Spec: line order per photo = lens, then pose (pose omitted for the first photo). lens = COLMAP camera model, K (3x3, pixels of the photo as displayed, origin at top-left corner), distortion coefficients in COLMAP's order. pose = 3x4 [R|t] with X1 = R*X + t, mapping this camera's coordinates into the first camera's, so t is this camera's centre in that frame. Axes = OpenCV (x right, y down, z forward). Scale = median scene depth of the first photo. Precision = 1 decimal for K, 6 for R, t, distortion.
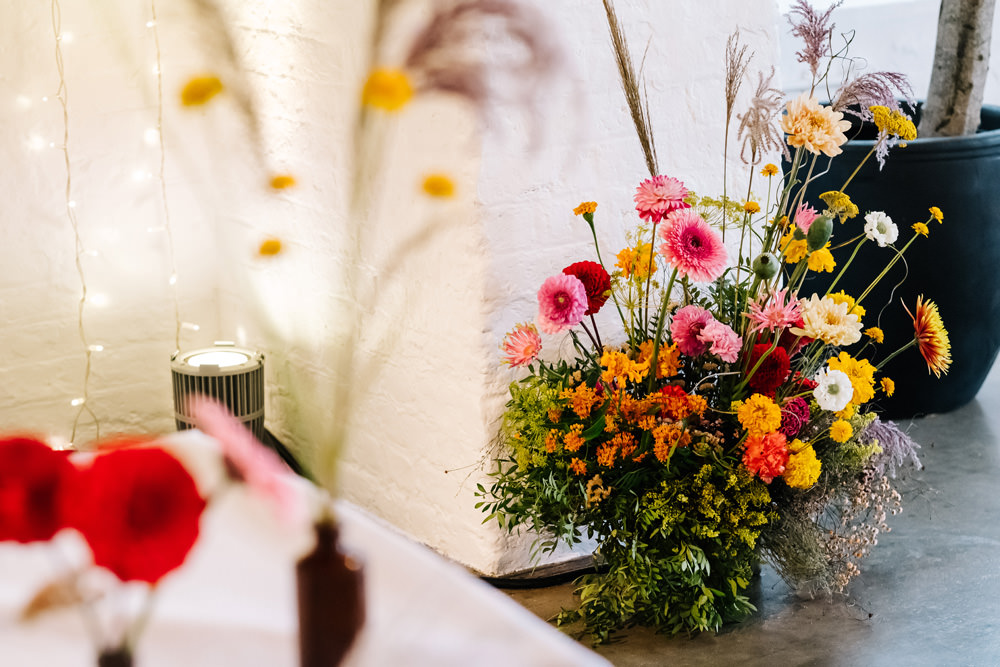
lens RADIAL K [[2423.7, 0, 500.0], [0, 2423.7, 333.5], [0, 0, 1]] dist [0.045380, -0.060035]
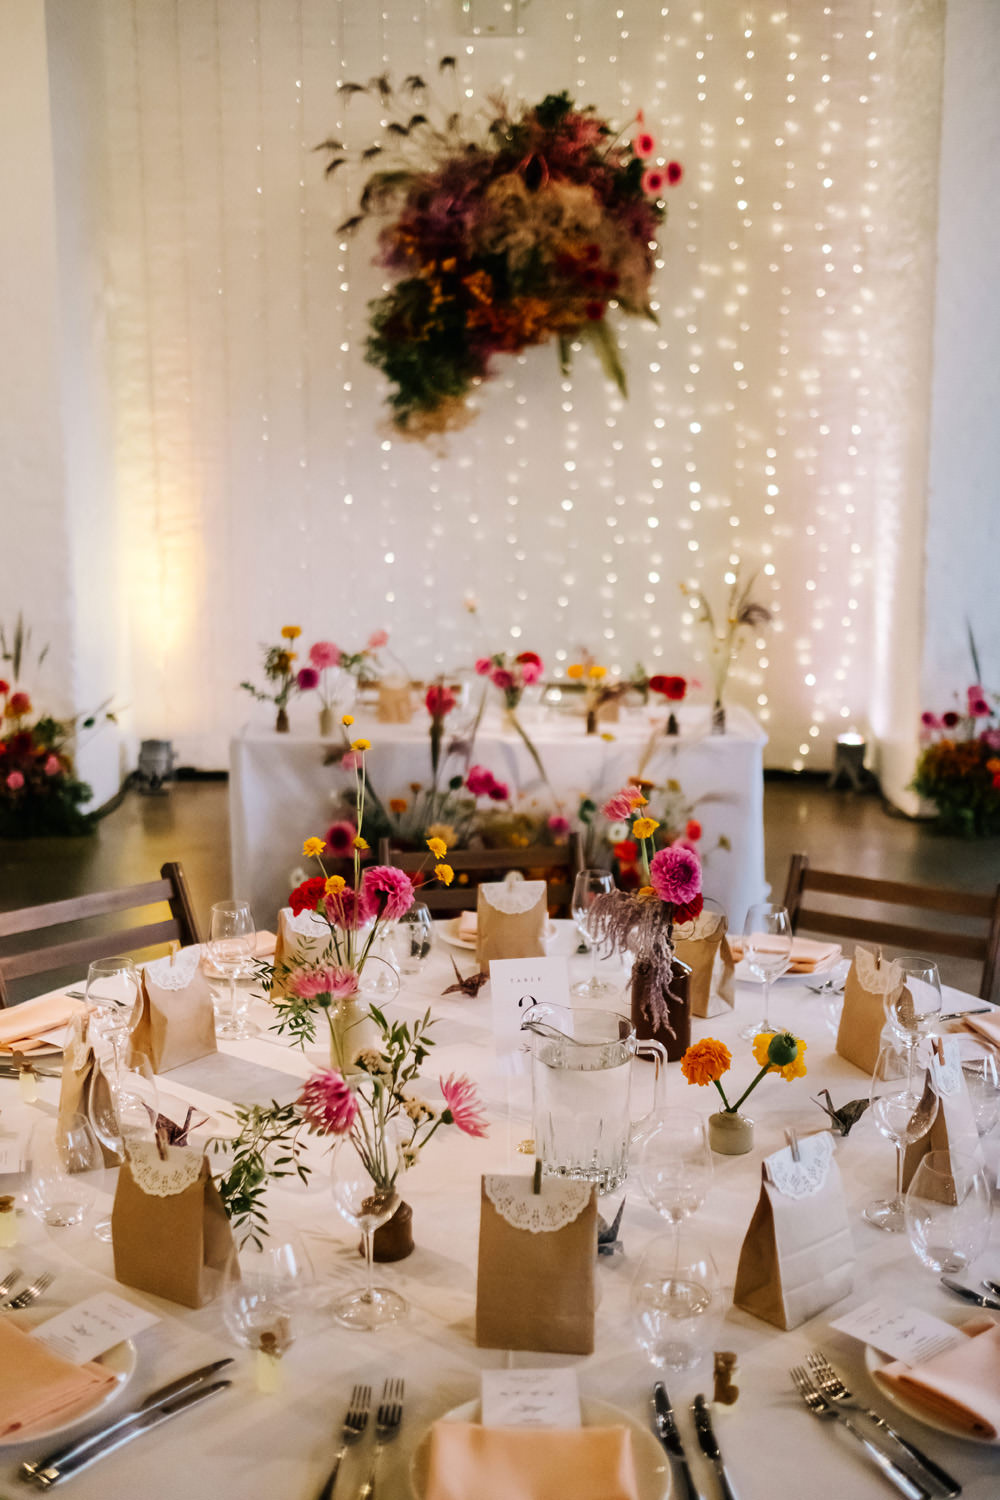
lens RADIAL K [[1509.2, 0, 498.9], [0, 1509.2, 715.6], [0, 0, 1]] dist [-0.000114, 0.020639]
pose [[0.856169, 0.115681, -0.503580, 0.504674], [-0.152025, 0.987874, -0.031535, 0.121623], [0.493826, 0.103556, 0.863373, -0.892889]]
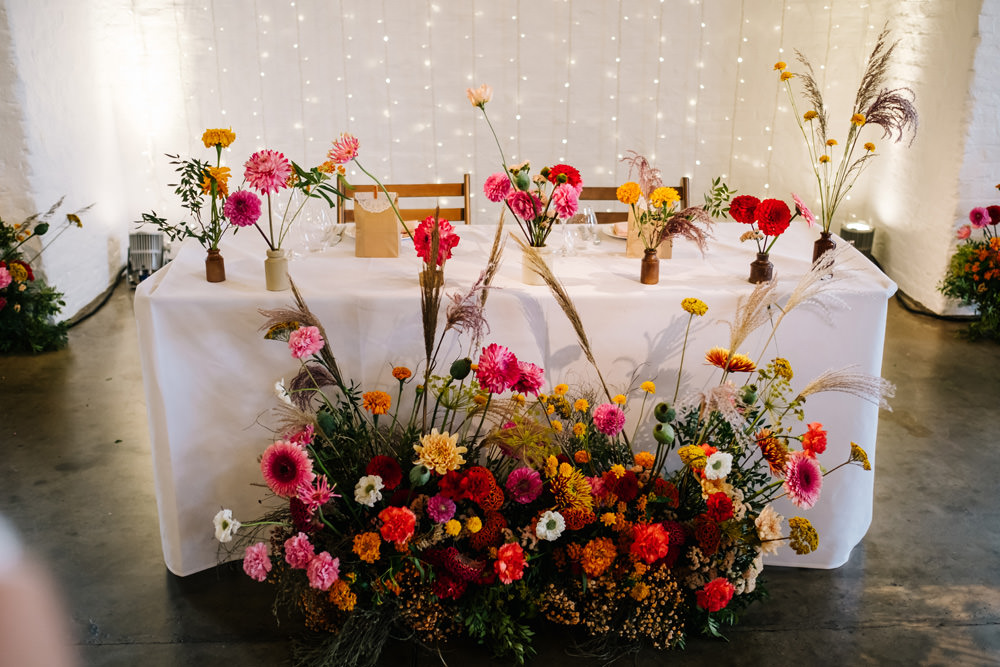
lens RADIAL K [[1006.1, 0, 518.9], [0, 1006.1, 336.6], [0, 0, 1]] dist [-0.000114, 0.020639]
pose [[0.873403, 0.190370, -0.448248, 0.105140], [-0.143482, 0.980166, 0.136702, 0.038327], [0.465382, -0.055081, 0.883395, -0.270871]]
